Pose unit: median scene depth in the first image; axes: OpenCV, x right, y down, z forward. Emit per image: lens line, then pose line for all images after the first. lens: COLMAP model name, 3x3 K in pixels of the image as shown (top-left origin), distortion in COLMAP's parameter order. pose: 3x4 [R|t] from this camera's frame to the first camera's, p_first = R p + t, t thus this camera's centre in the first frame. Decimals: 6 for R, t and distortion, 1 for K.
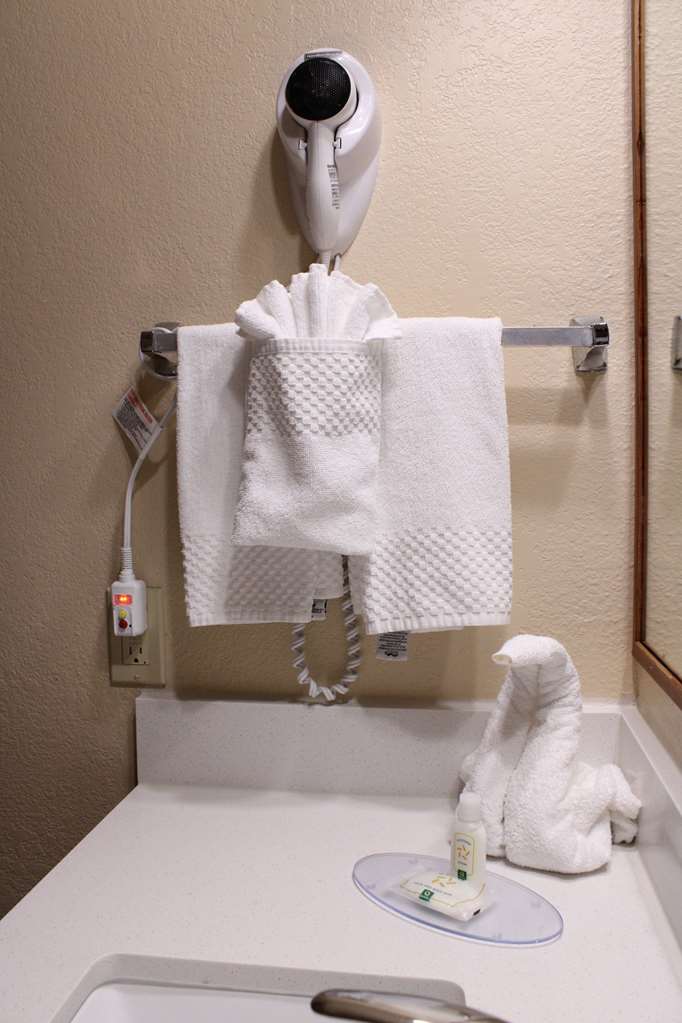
lens RADIAL K [[866.9, 0, 341.0], [0, 866.9, 511.5], [0, 0, 1]] dist [-0.172751, 0.166829]
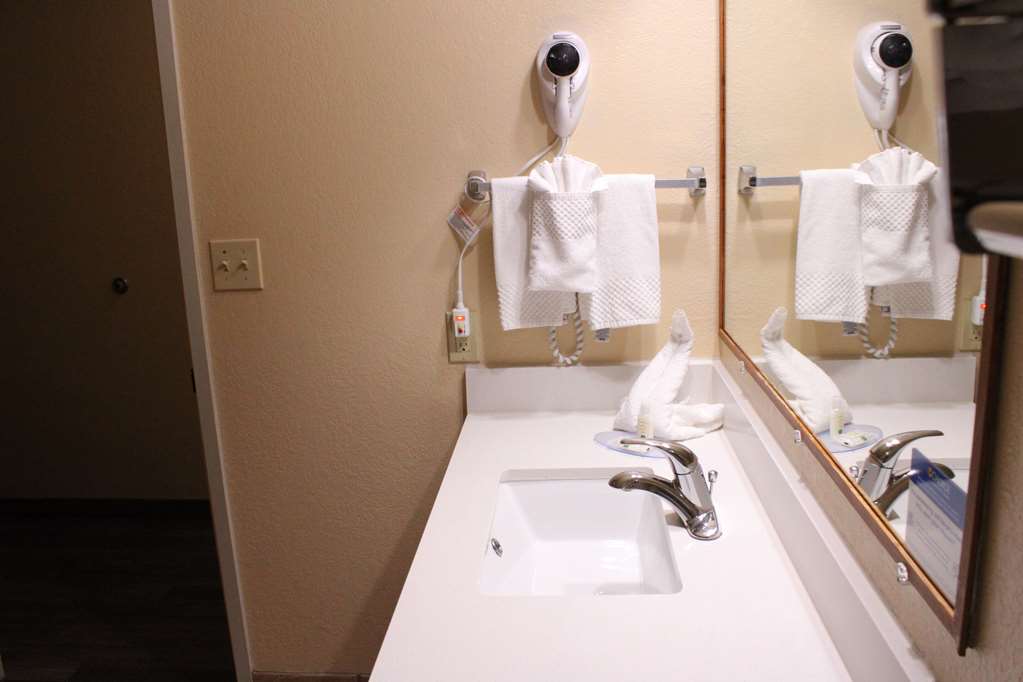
lens RADIAL K [[866.9, 0, 511.5], [0, 866.9, 341.0], [0, 0, 1]] dist [-0.172751, 0.166829]
pose [[0.996131, -0.046850, 0.074349, -0.311083], [0.034118, 0.985851, 0.164114, -0.176044], [-0.080985, -0.160942, 0.983636, -1.010018]]
